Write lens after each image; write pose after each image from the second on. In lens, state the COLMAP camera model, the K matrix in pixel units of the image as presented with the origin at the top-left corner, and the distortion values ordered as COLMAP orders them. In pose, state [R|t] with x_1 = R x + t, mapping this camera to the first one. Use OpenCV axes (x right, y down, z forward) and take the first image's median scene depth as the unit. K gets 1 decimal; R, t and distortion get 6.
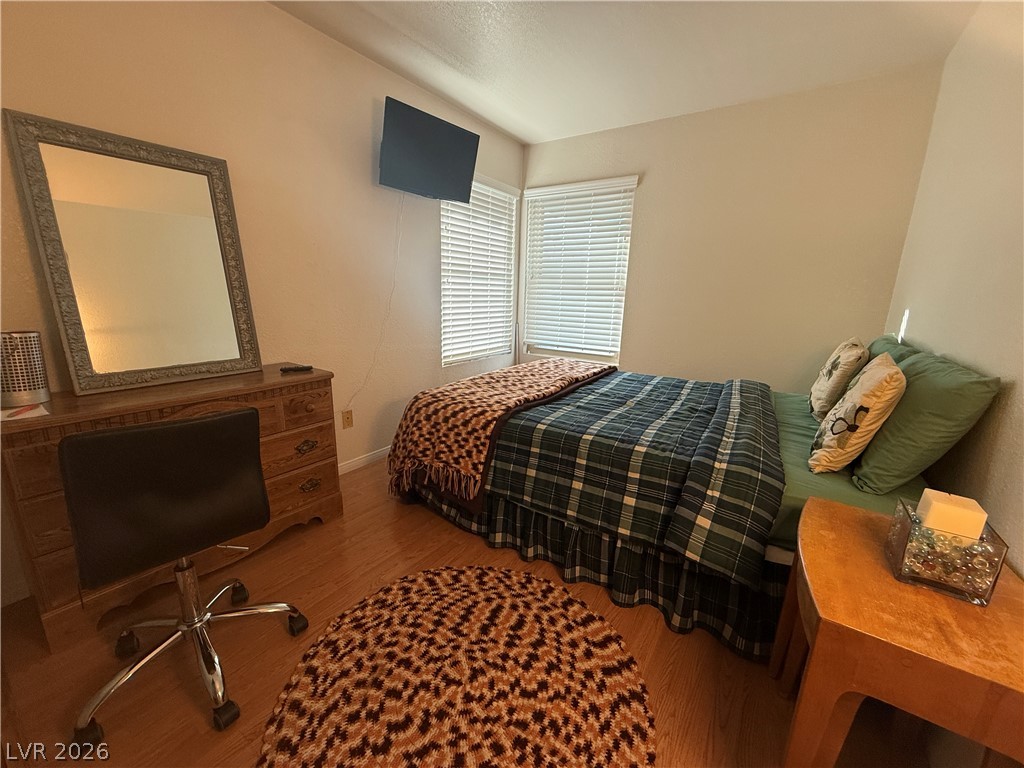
lens RADIAL K [[408.9, 0, 510.4], [0, 408.9, 386.0], [0, 0, 1]] dist [-0.000587, 0.000097]
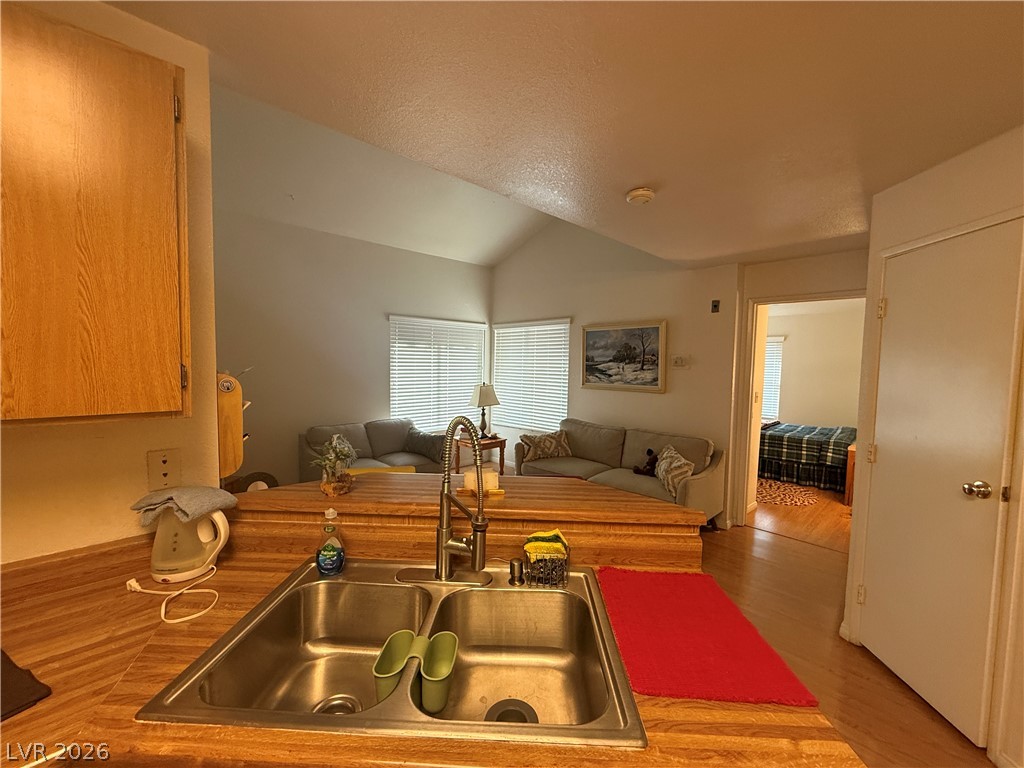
lens RADIAL K [[408.9, 0, 510.4], [0, 408.9, 386.0], [0, 0, 1]] dist [-0.000587, 0.000097]
pose [[0.976932, 0.006730, -0.213445, -1.364032], [-0.044429, 0.984038, -0.172322, 0.414438], [0.208878, 0.177830, 0.961637, -2.880633]]
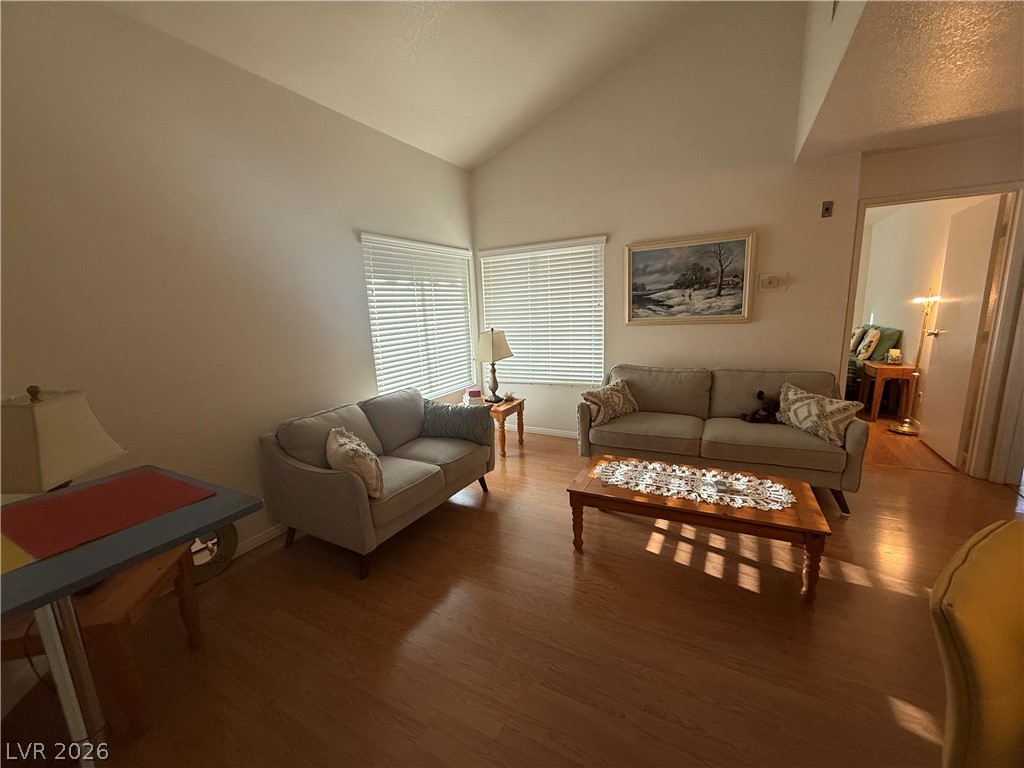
lens RADIAL K [[408.9, 0, 510.4], [0, 408.9, 386.0], [0, 0, 1]] dist [-0.000587, 0.000097]
pose [[0.992132, -0.084889, 0.092019, -2.488934], [0.088752, 0.995301, -0.038720, 0.269088], [-0.088299, 0.046582, 0.995004, -2.164198]]
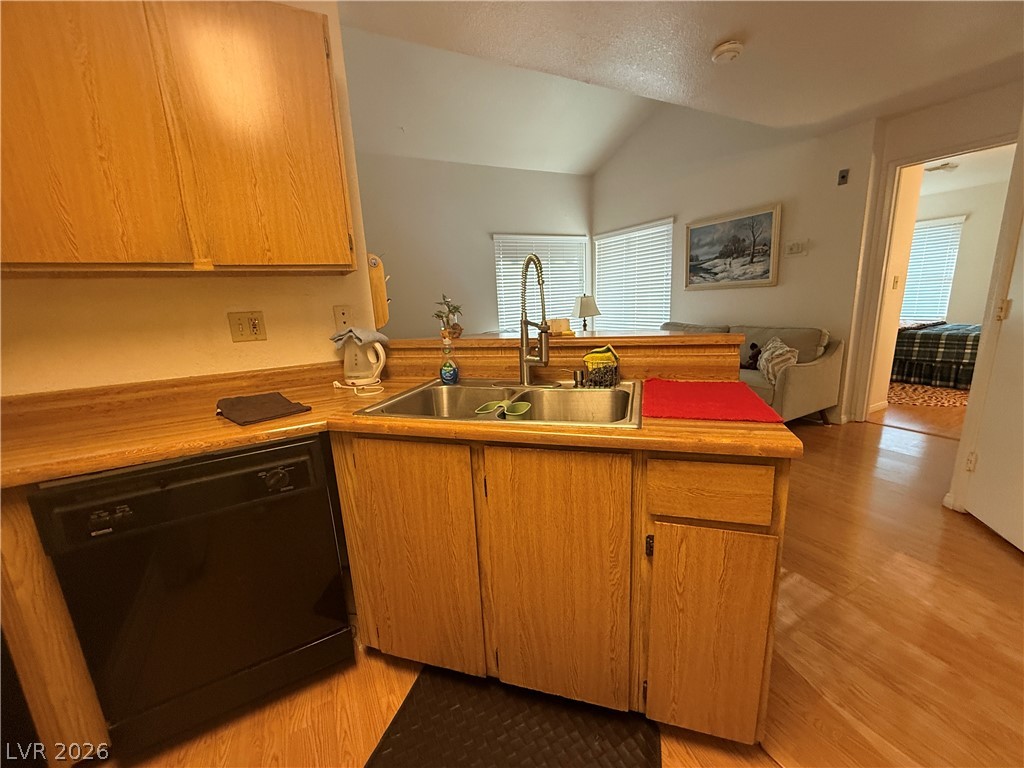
lens RADIAL K [[408.9, 0, 510.4], [0, 408.9, 386.0], [0, 0, 1]] dist [-0.000587, 0.000097]
pose [[0.883139, 0.032287, -0.467999, -1.194669], [-0.038440, 0.999254, -0.003600, 0.643047], [0.467534, 0.021169, 0.883721, -3.051151]]
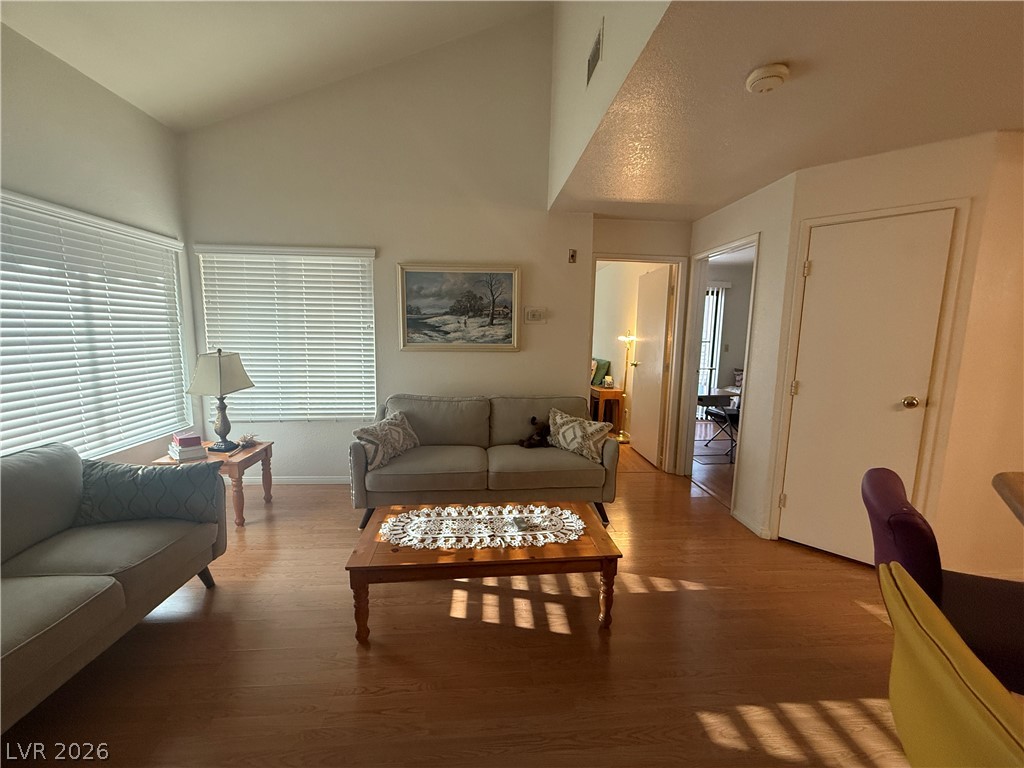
lens RADIAL K [[408.9, 0, 510.4], [0, 408.9, 386.0], [0, 0, 1]] dist [-0.000587, 0.000097]
pose [[0.779413, -0.094225, 0.619385, -2.470700], [0.145185, 0.988878, -0.032261, 0.217867], [-0.609456, 0.115070, 0.784425, -1.867972]]
